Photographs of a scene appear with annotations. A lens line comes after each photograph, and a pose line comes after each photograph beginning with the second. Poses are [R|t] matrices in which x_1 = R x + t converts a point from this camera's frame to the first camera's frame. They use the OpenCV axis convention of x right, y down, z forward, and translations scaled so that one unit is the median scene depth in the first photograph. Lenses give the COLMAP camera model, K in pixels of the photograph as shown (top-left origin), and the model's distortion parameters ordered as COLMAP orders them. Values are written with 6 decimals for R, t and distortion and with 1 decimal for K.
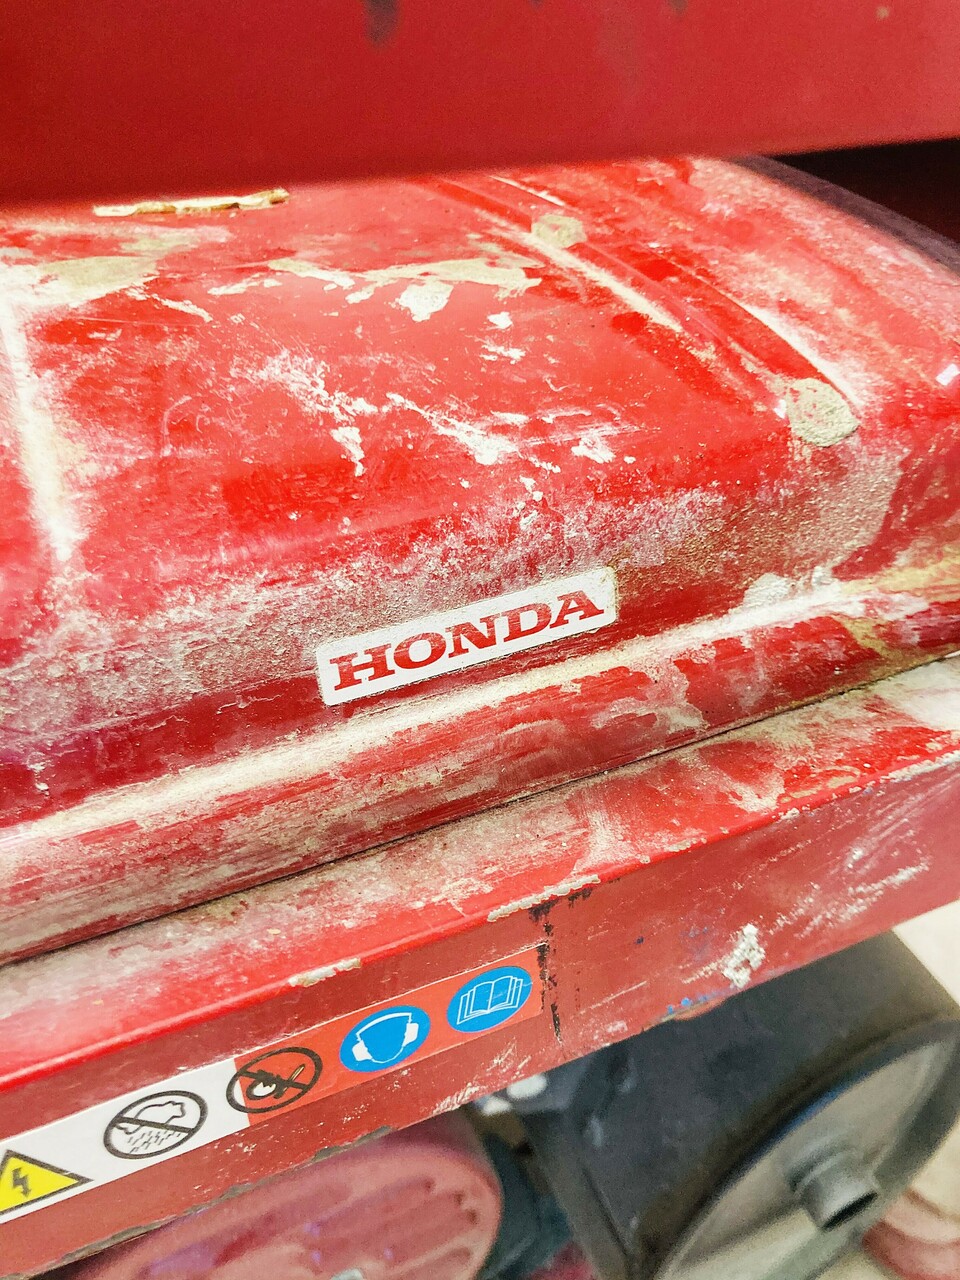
lens RADIAL K [[1082.4, 0, 492.1], [0, 1082.4, 652.3], [0, 0, 1]] dist [-0.011541, 0.000266]
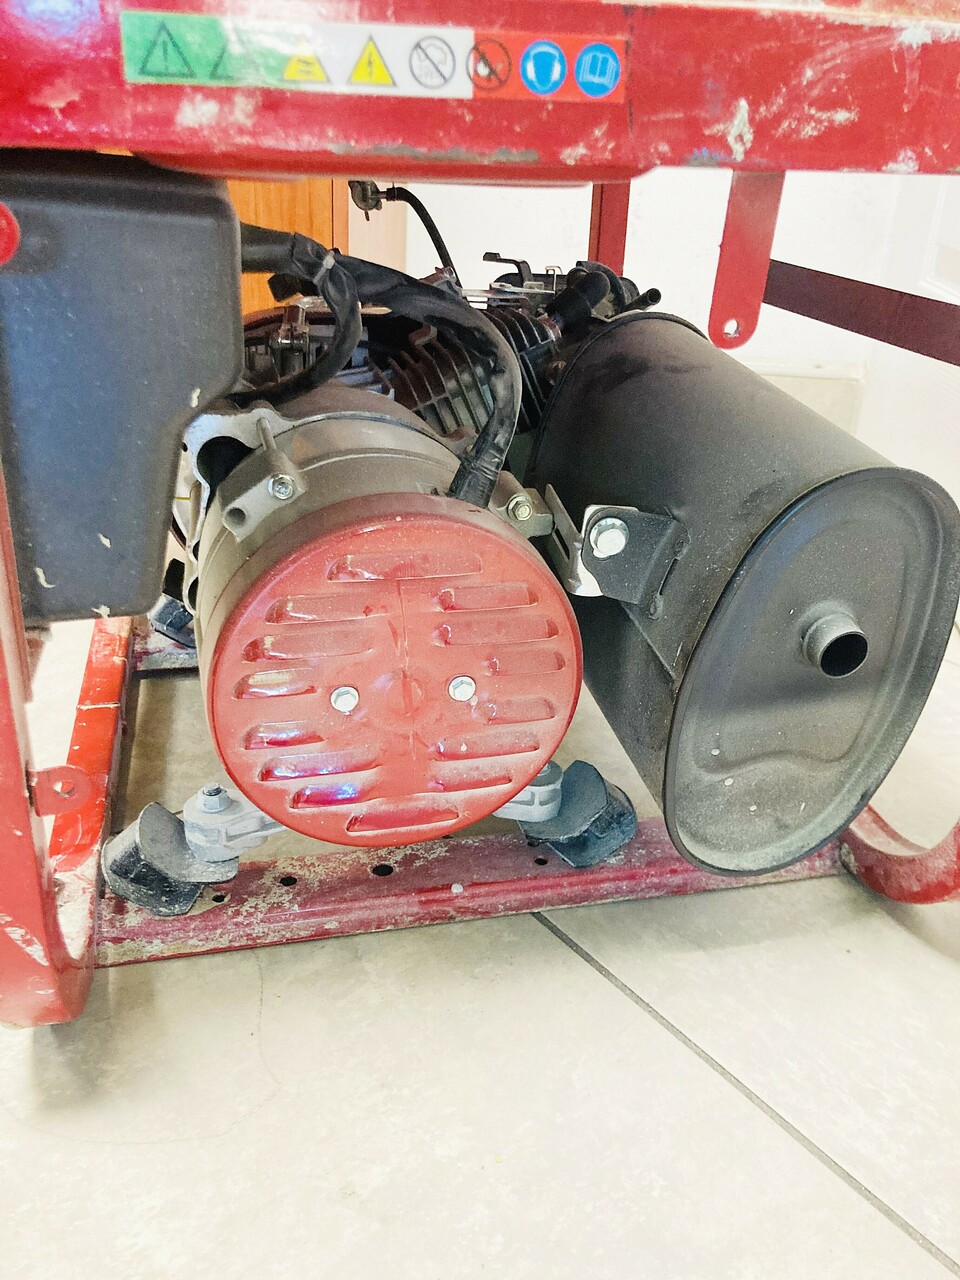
lens RADIAL K [[1047.8, 0, 494.1], [0, 1047.8, 638.1], [0, 0, 1]] dist [0.062923, -0.130967]
pose [[0.982382, 0.112475, -0.149249, 0.179574], [-0.137430, 0.975973, -0.169087, 1.401148], [0.126645, 0.186619, 0.974235, -0.583338]]
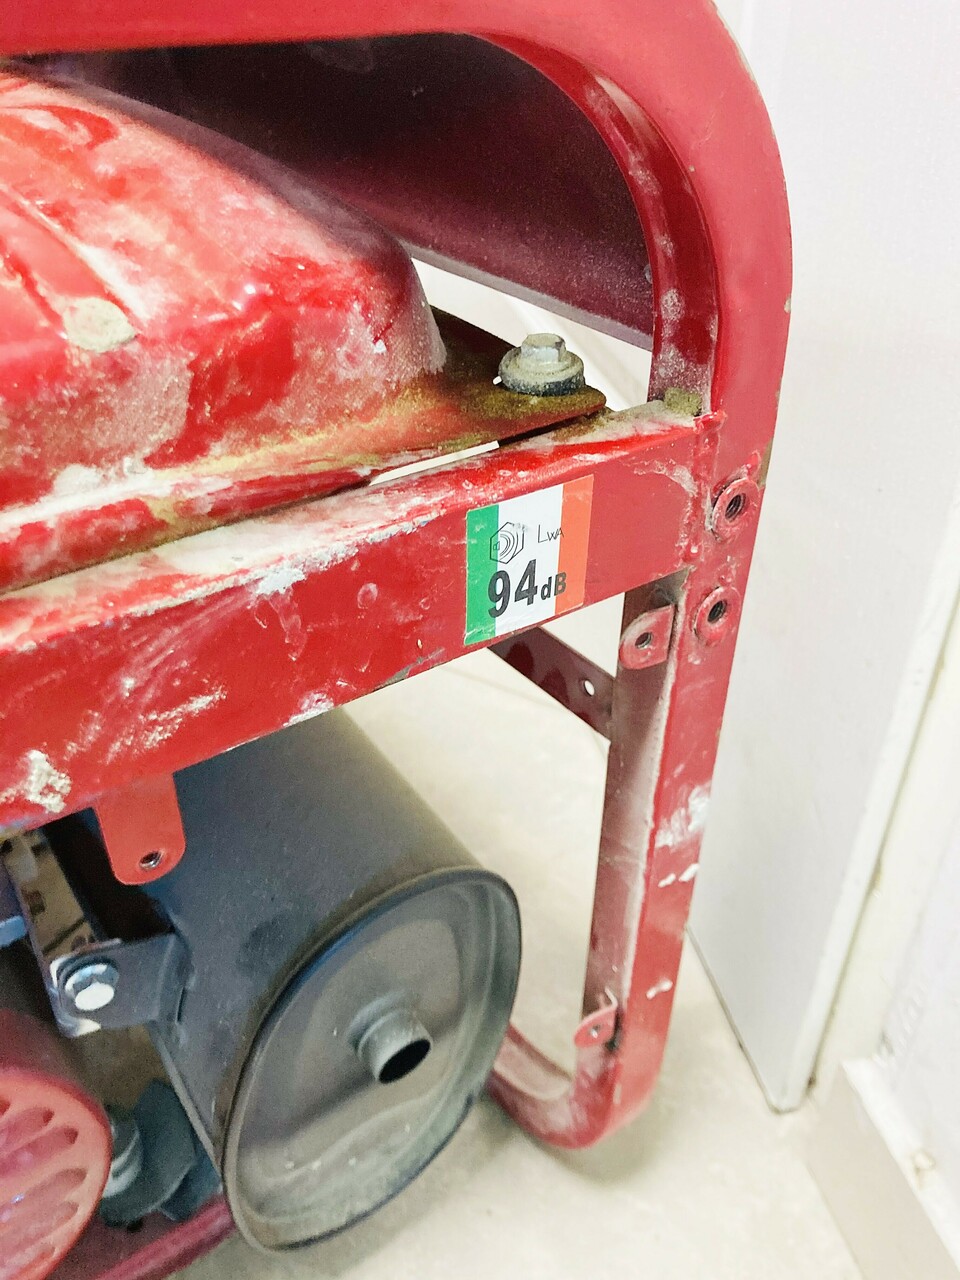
lens RADIAL K [[1066.2, 0, 480.0], [0, 1066.2, 640.0], [0, 0, 1]] dist [0.014667, -0.001368]
pose [[0.983212, -0.104012, 0.149919, 0.517442], [0.106427, 0.994287, -0.008149, 0.179482], [-0.148215, 0.023967, 0.988665, -0.214092]]
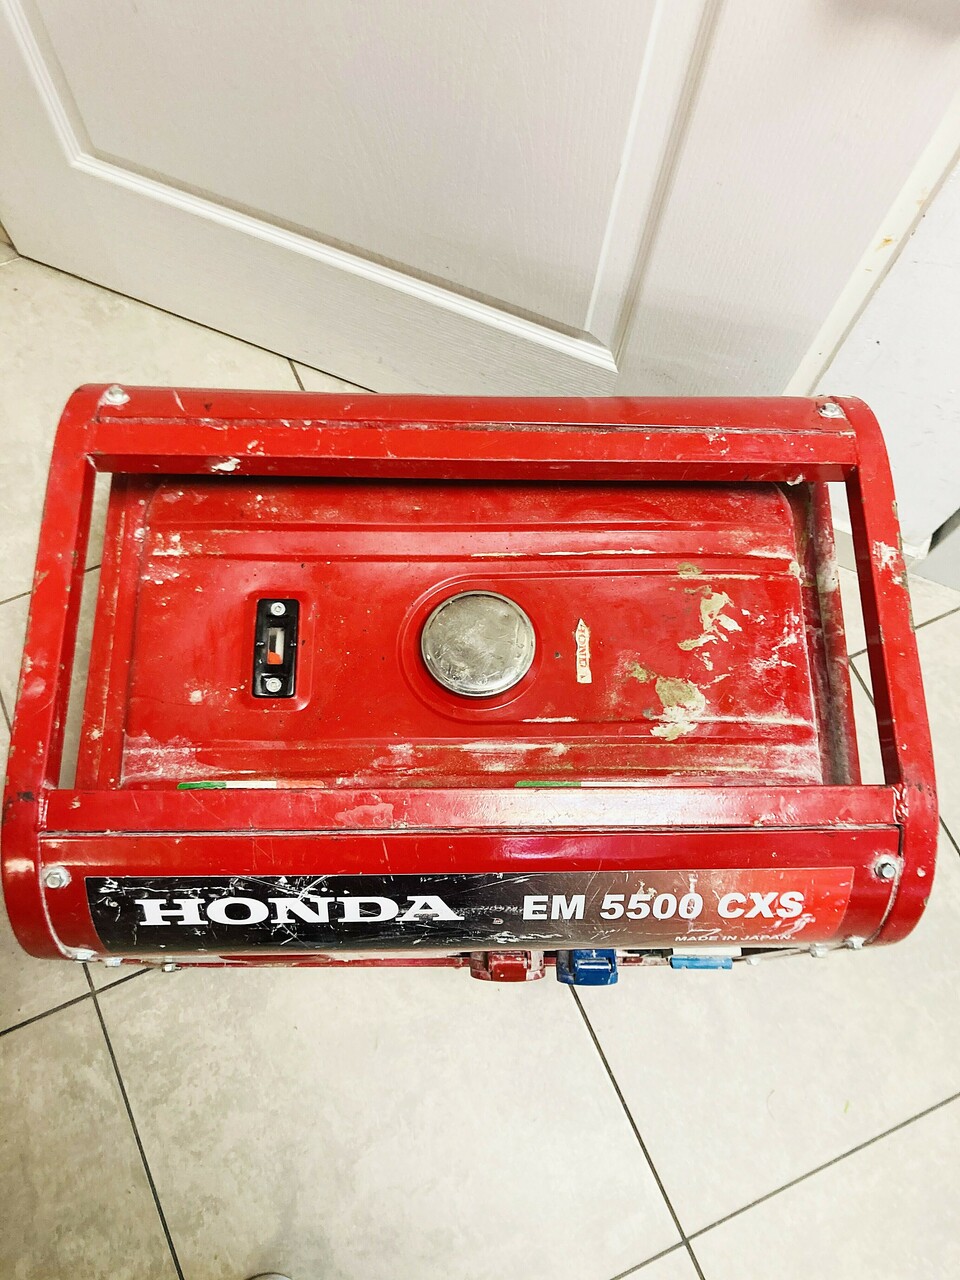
lens RADIAL K [[1047.3, 0, 480.4], [0, 1047.3, 622.6], [0, 0, 1]] dist [0.020895, 0.008444]
pose [[0.410513, -0.857901, 0.309006, -1.866925], [0.497569, 0.494728, 0.712509, -4.054848], [-0.764137, -0.138742, 0.629957, -0.838130]]
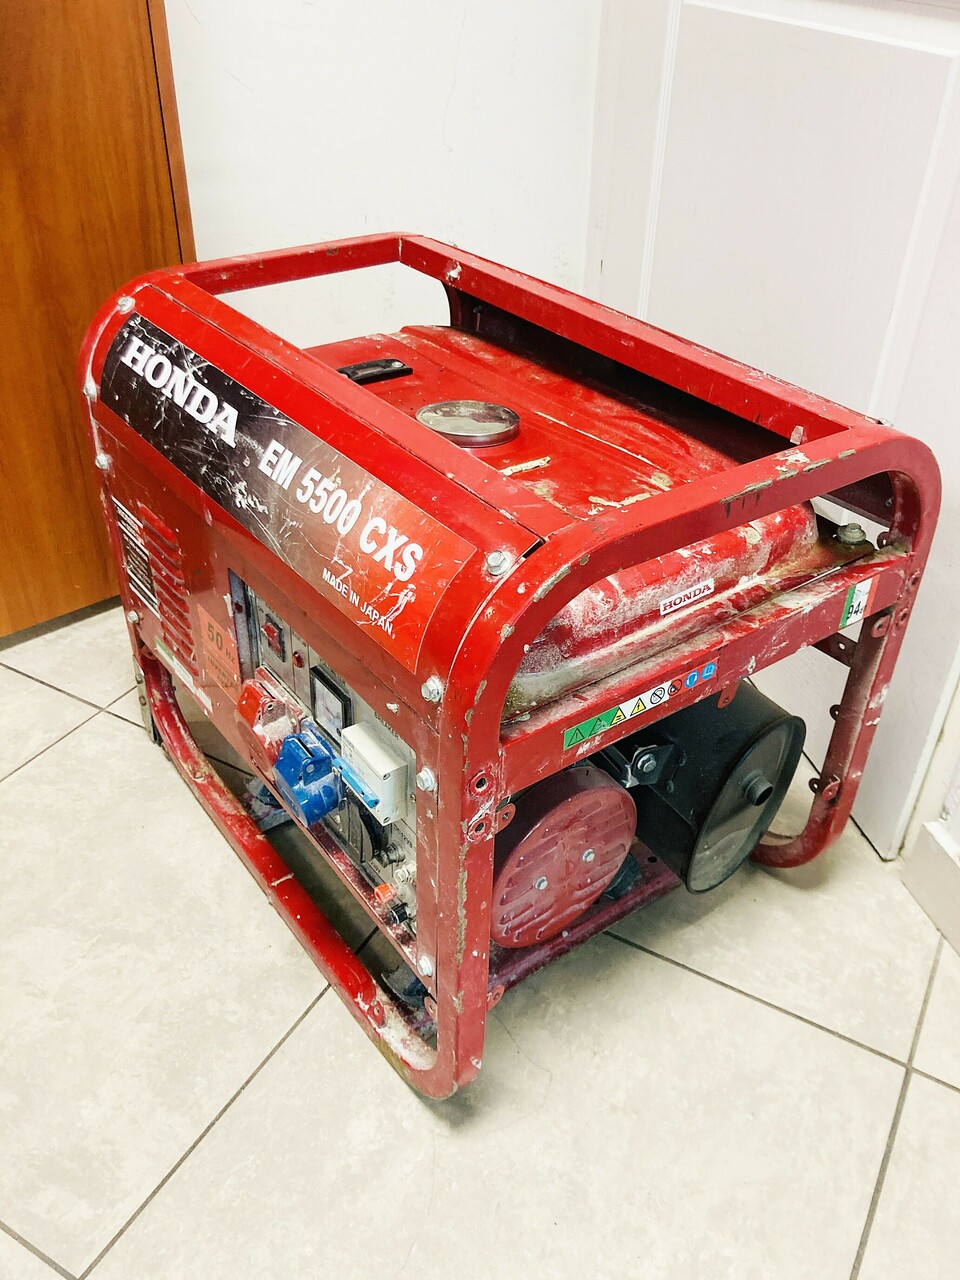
lens RADIAL K [[1047.8, 0, 494.1], [0, 1047.8, 638.1], [0, 0, 1]] dist [0.062923, -0.130967]
pose [[0.977221, -0.103800, 0.185106, -1.478690], [0.105728, 0.994395, -0.000546, 0.065876], [-0.184012, 0.020104, 0.982718, -2.824058]]
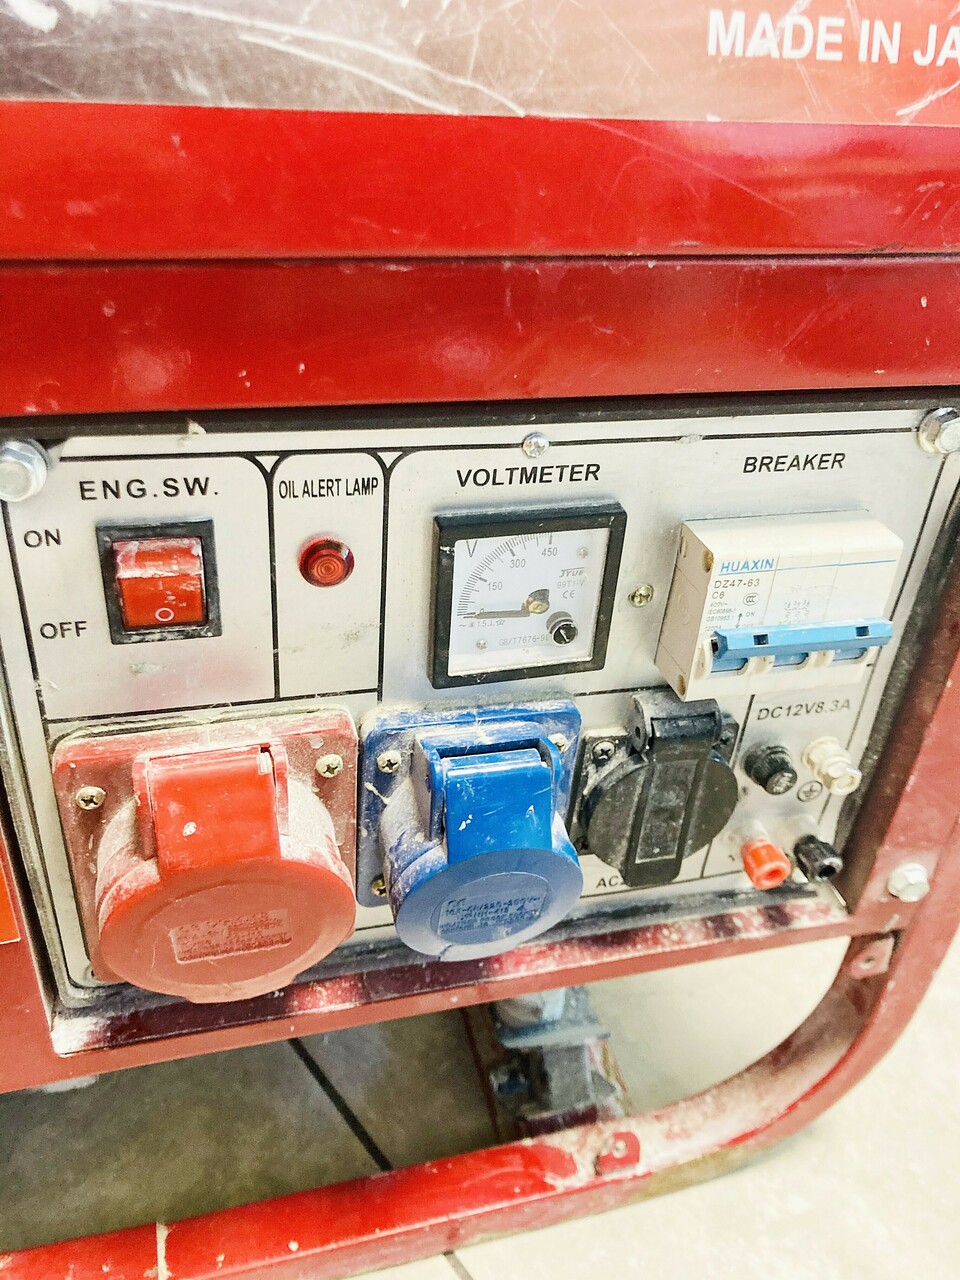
lens RADIAL K [[1066.2, 0, 480.0], [0, 1066.2, 640.0], [0, 0, 1]] dist [0.014667, -0.001368]
pose [[0.160717, -0.561838, 0.811485, -2.664533], [0.512207, 0.750273, 0.418013, -0.351371], [-0.843691, 0.348466, 0.408359, 0.916790]]
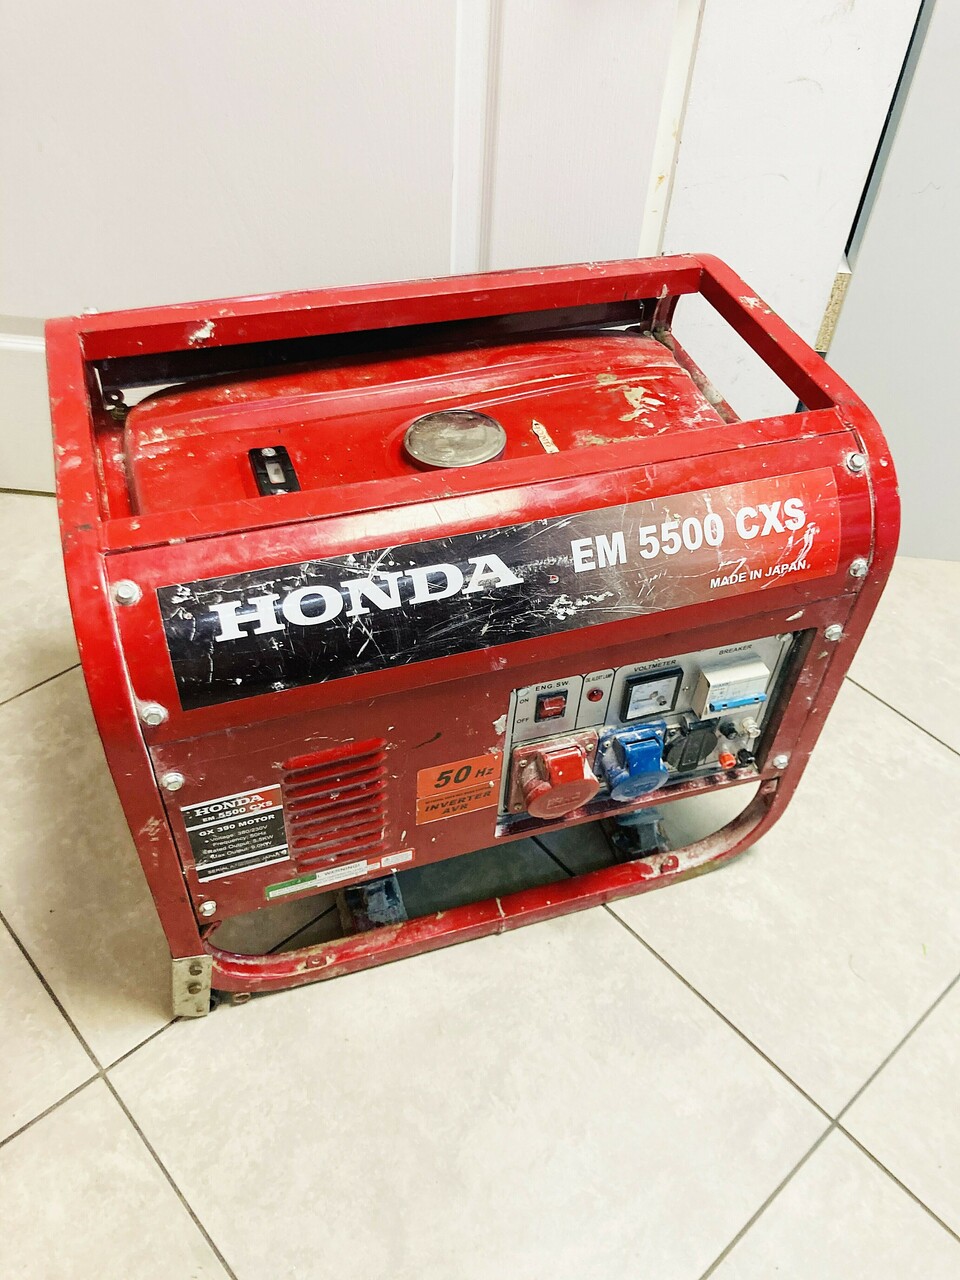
lens RADIAL K [[1039.5, 0, 484.7], [0, 1039.5, 639.3], [0, 0, 1]] dist [0.089798, -0.105370]
pose [[0.112226, -0.716242, 0.688769, -4.593335], [0.535233, 0.627575, 0.565399, -3.023543], [-0.837216, 0.305199, 0.453786, -0.153797]]
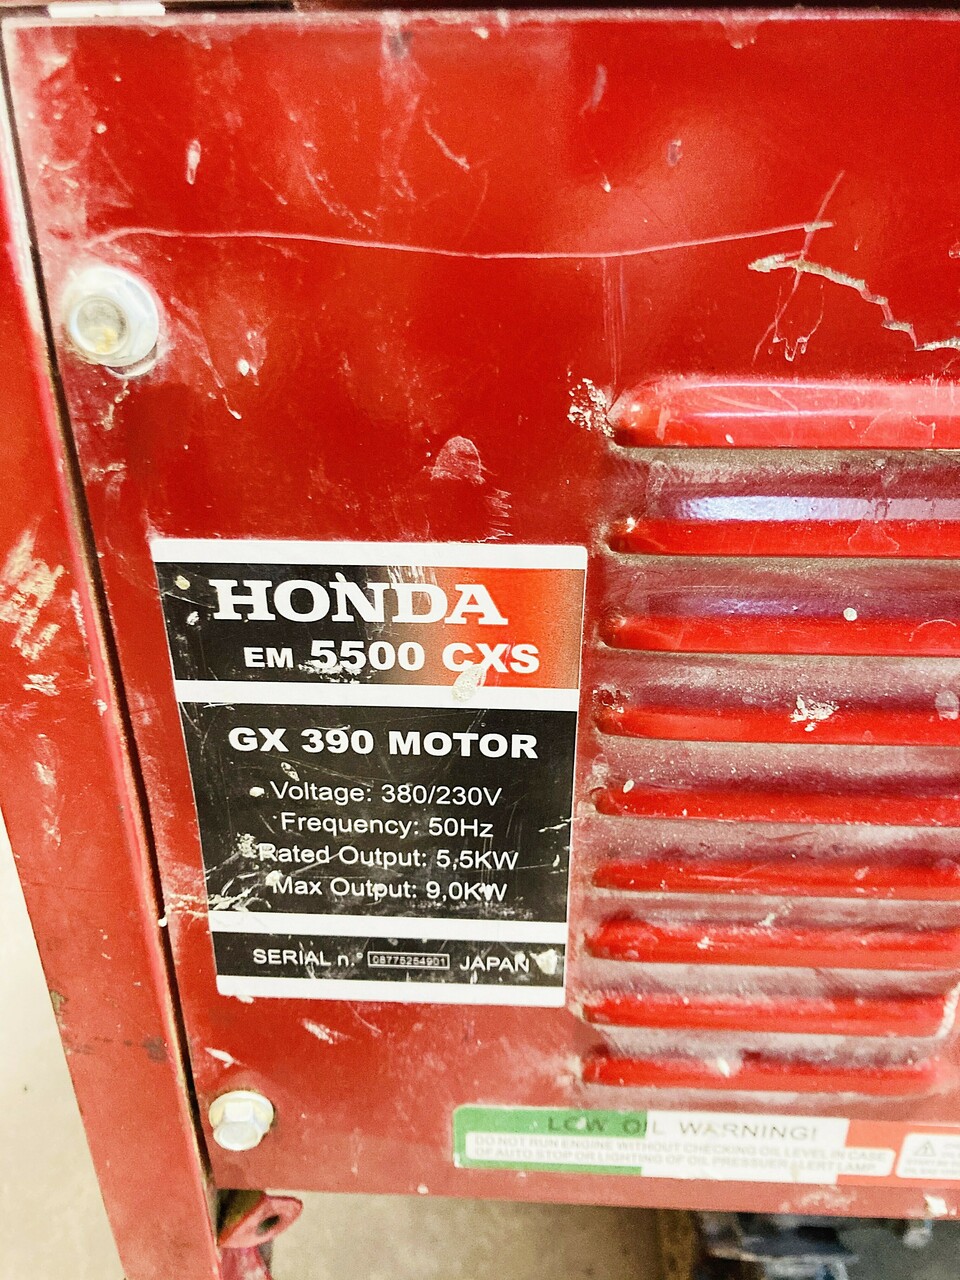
lens RADIAL K [[1039.5, 0, 484.7], [0, 1039.5, 639.3], [0, 0, 1]] dist [0.089798, -0.105370]
pose [[0.460924, -0.417944, 0.782862, -2.974955], [0.517603, 0.843177, 0.145396, -0.796771], [-0.720858, 0.338195, 0.604969, 2.200682]]
